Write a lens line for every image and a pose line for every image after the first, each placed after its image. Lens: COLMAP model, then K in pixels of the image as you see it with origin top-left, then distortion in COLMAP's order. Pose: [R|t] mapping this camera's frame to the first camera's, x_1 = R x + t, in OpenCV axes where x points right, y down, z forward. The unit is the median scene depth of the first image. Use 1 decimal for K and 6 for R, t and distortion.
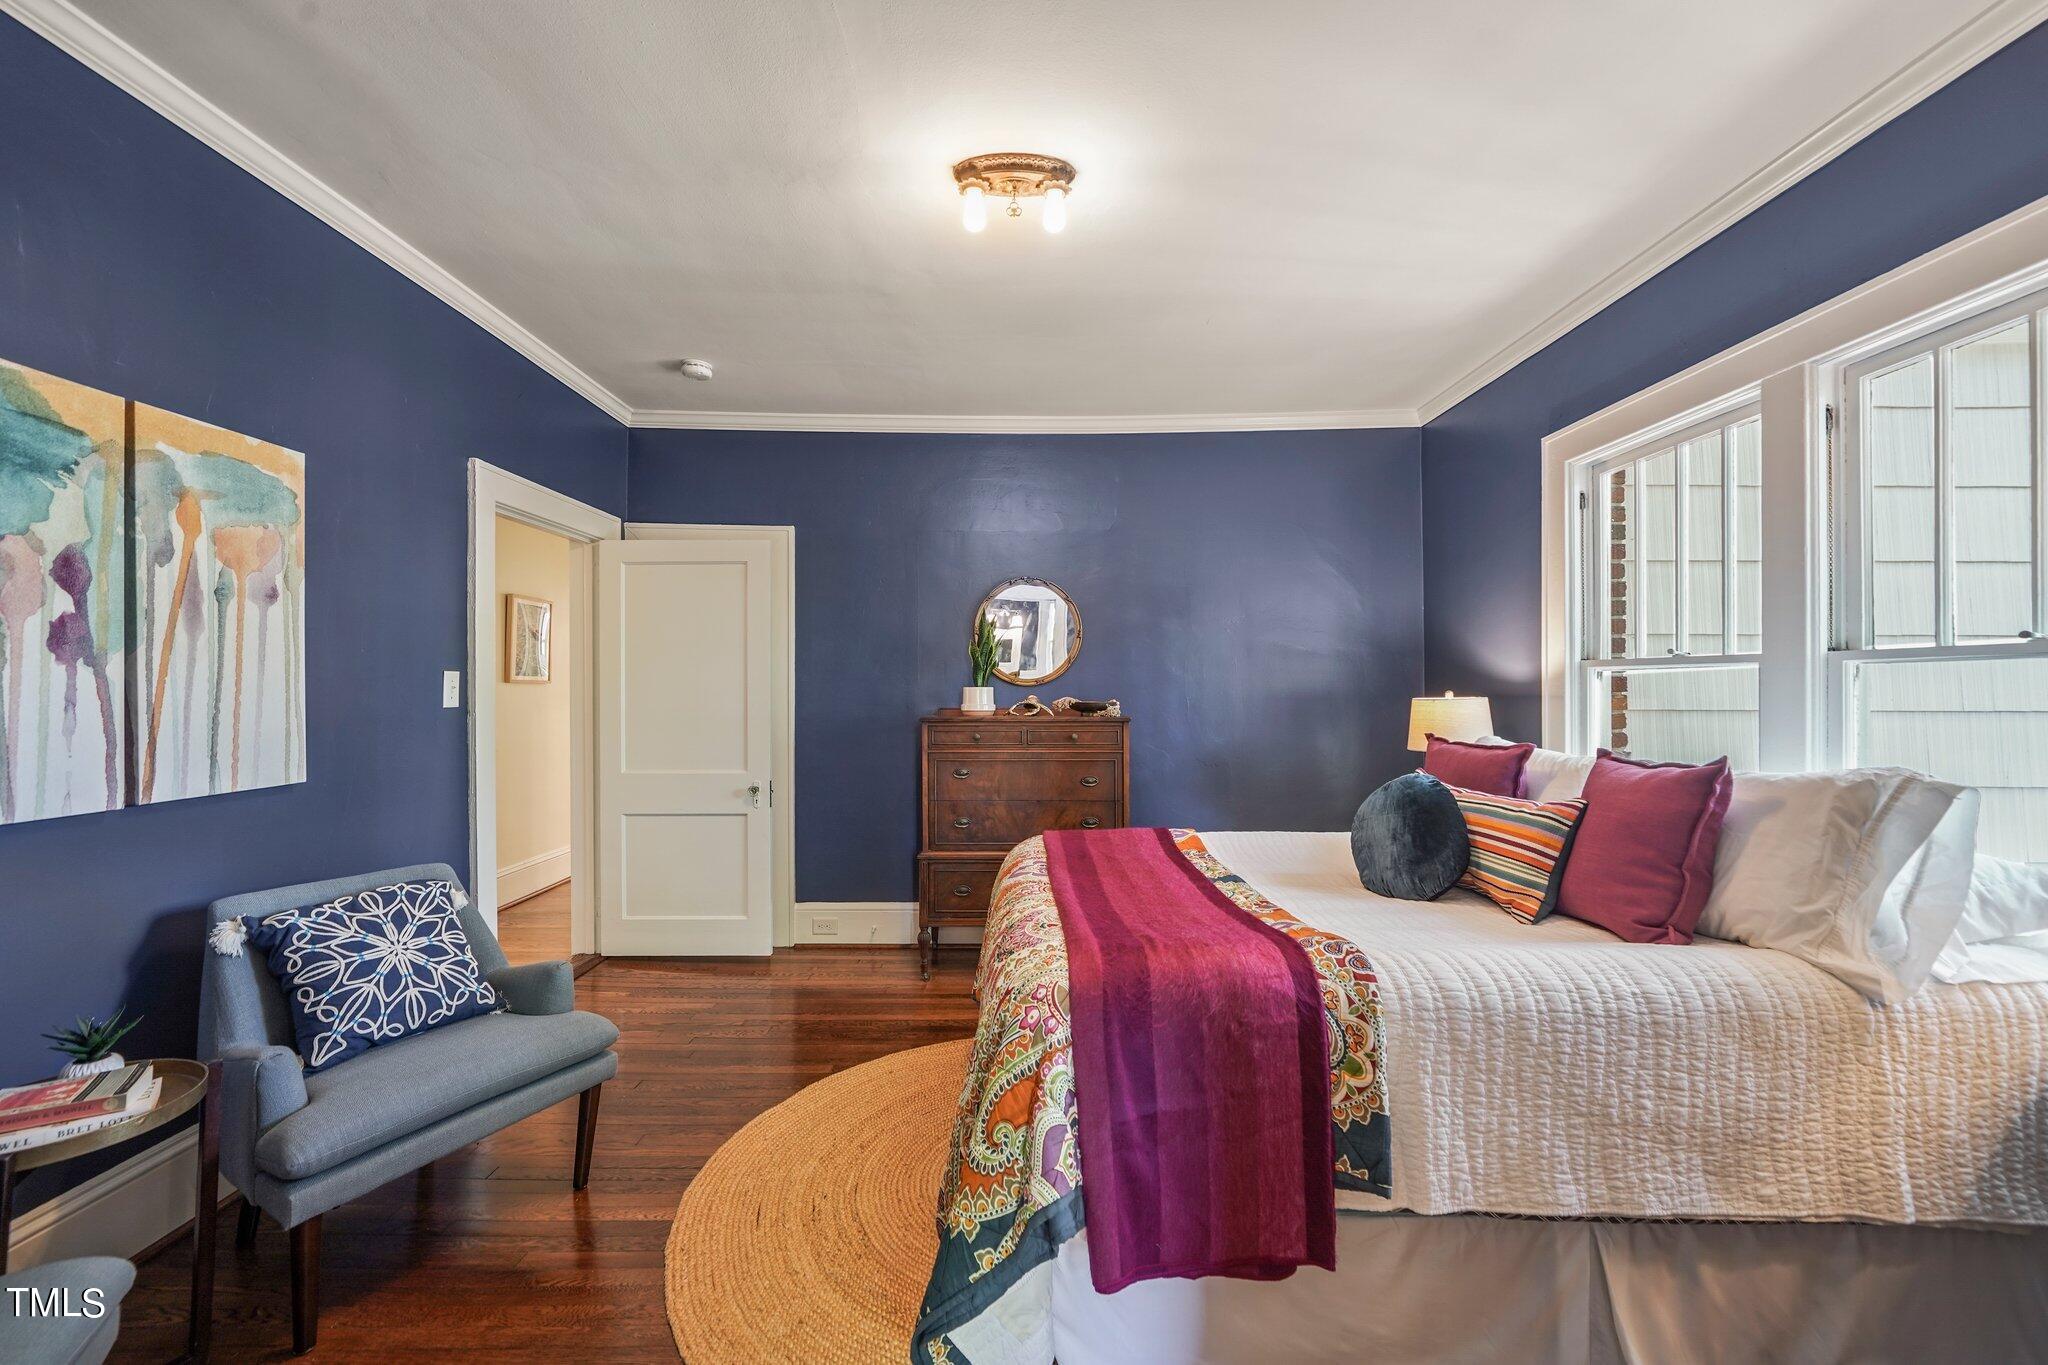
lens RADIAL K [[825.7, 0, 1031.8], [0, 825.7, 691.1], [0, 0, 1]] dist [0.002188, 0.000398]
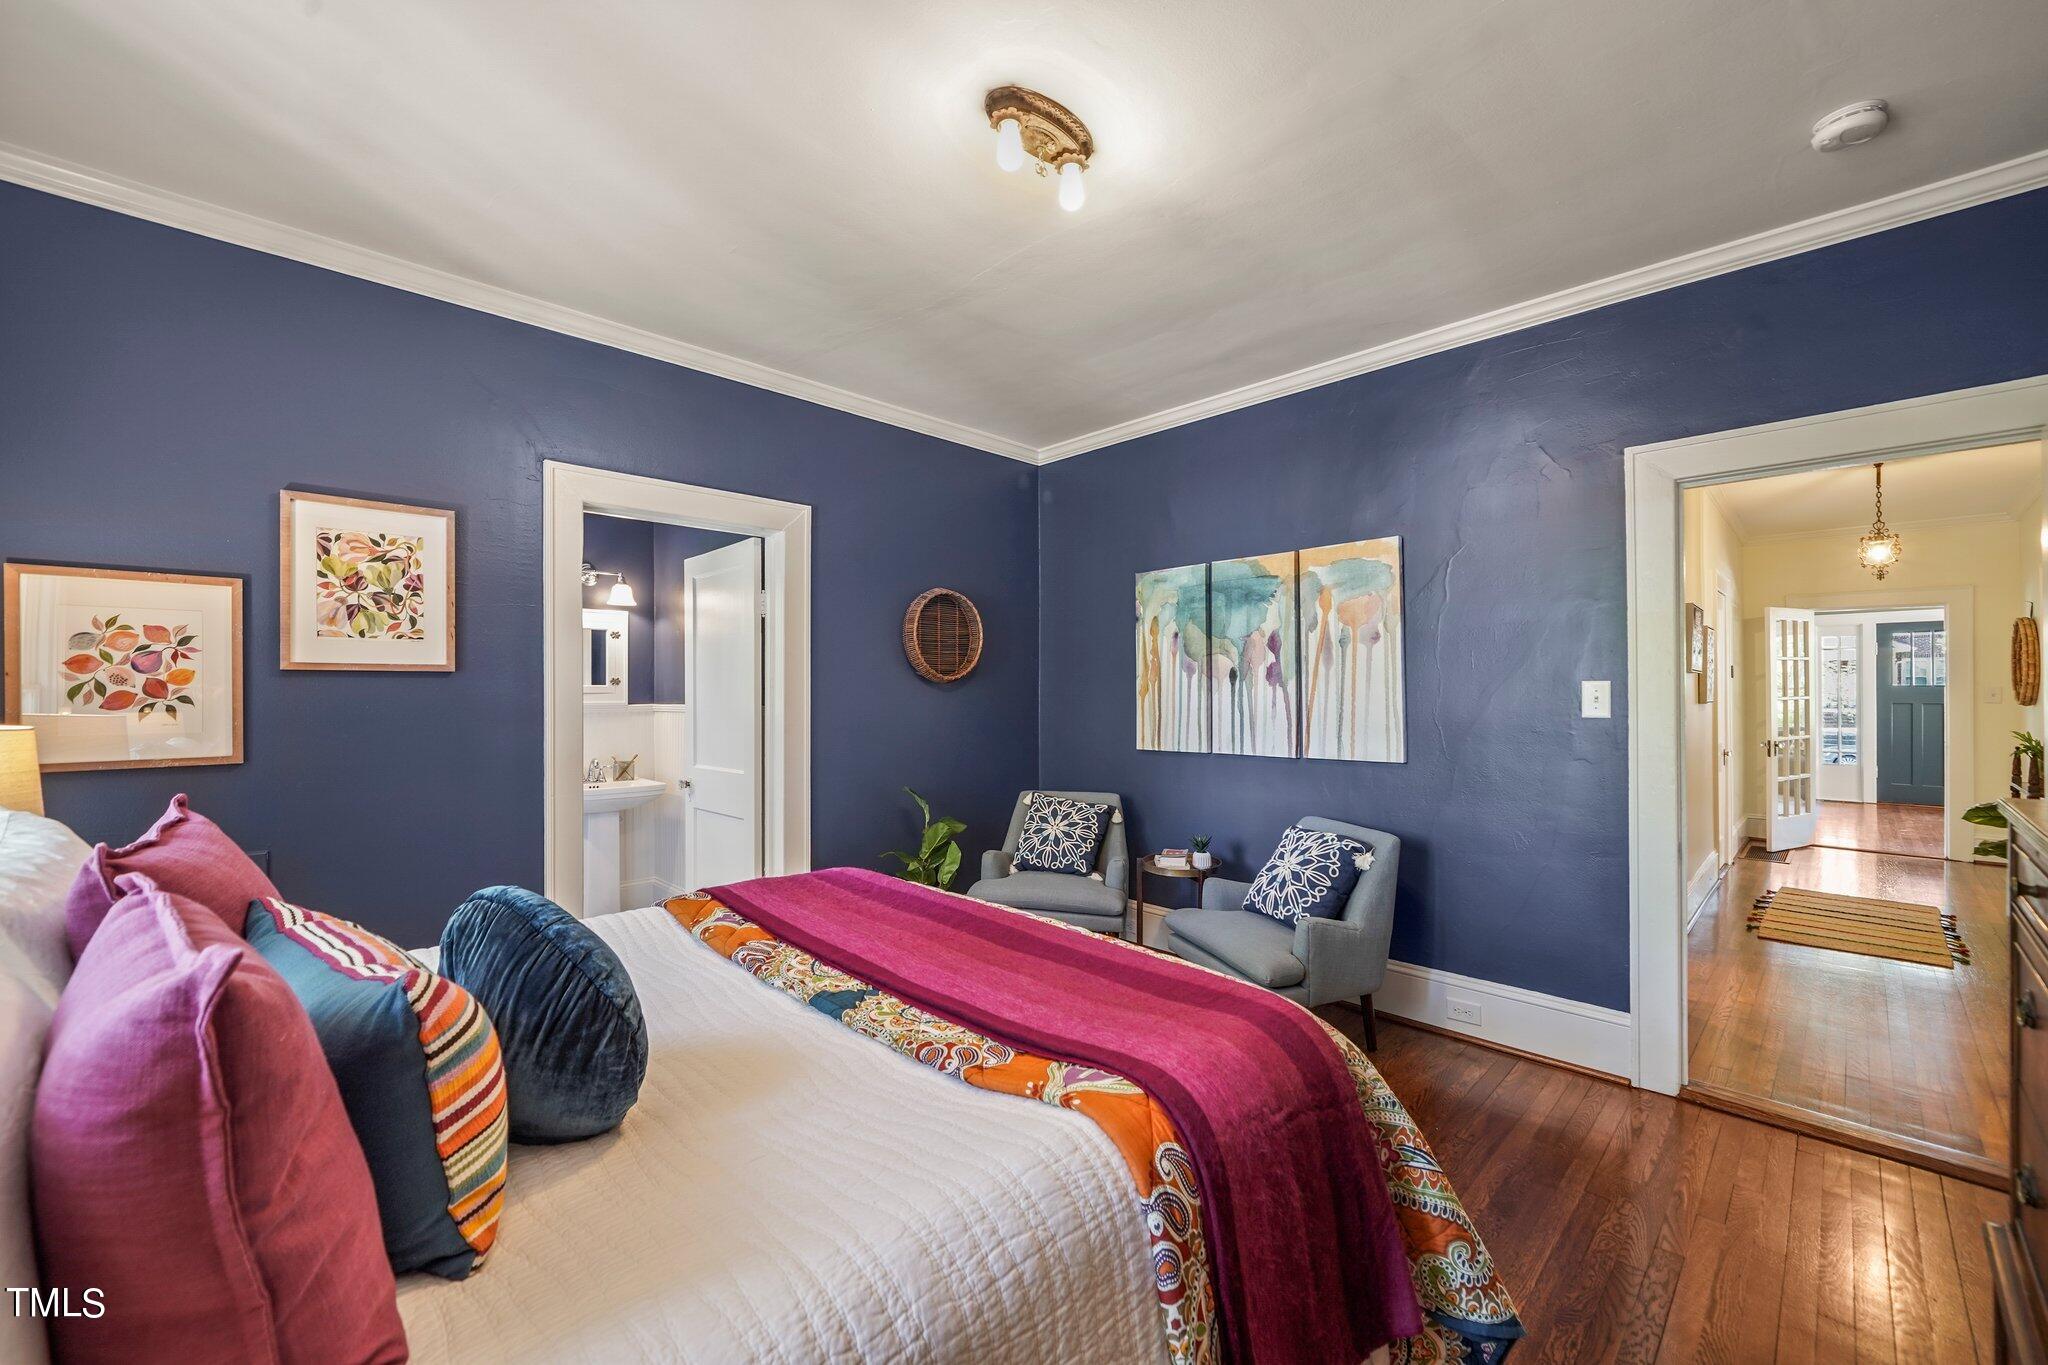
lens RADIAL K [[825.7, 0, 1031.8], [0, 825.7, 691.1], [0, 0, 1]] dist [0.002188, 0.000398]
pose [[-0.707813, 0.008692, -0.706346, 0.697332], [0.006787, 0.999962, 0.005504, -0.031379], [0.706367, -0.000898, -0.707845, 1.819055]]
